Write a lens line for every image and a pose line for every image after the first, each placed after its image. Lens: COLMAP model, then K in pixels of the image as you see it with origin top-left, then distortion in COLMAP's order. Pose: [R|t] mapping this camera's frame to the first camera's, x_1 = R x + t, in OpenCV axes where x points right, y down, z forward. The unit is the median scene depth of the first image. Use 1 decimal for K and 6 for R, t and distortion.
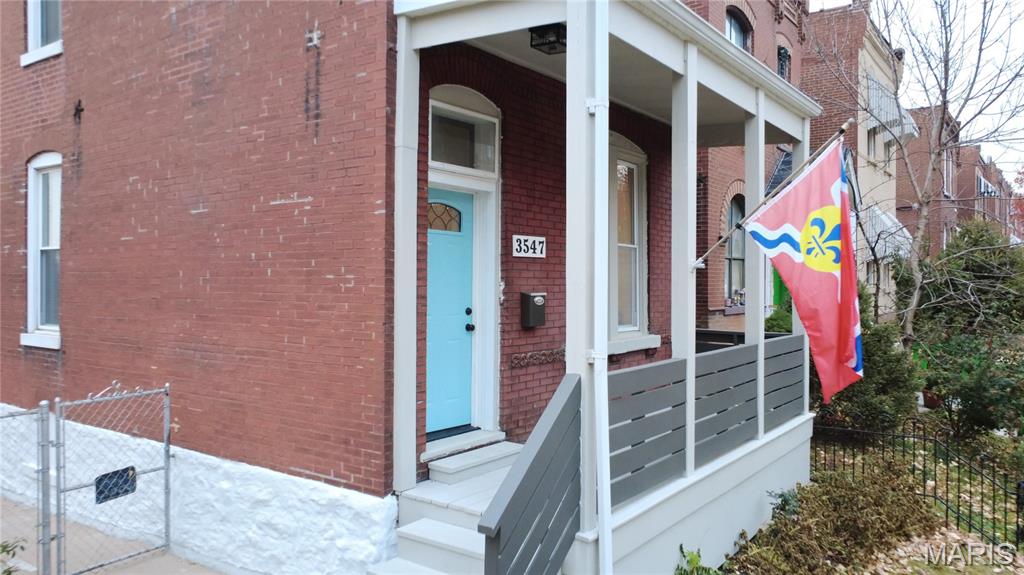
lens RADIAL K [[770.4, 0, 510.1], [0, 770.4, 285.5], [0, 0, 1]] dist [-0.007443, -0.001784]
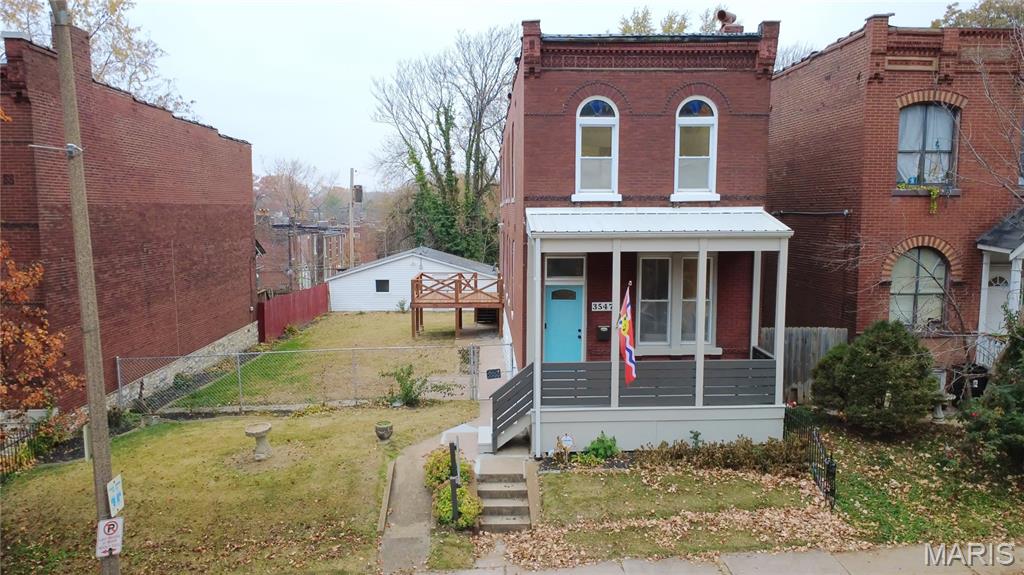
lens RADIAL K [[770.4, 0, 521.3], [0, 770.4, 289.7], [0, 0, 1]] dist [-0.007443, -0.001784]
pose [[0.614564, 0.080478, -0.784751, 1.783575], [0.000609, 0.994734, 0.102489, -0.355498], [0.788867, -0.063464, 0.611279, -0.683692]]
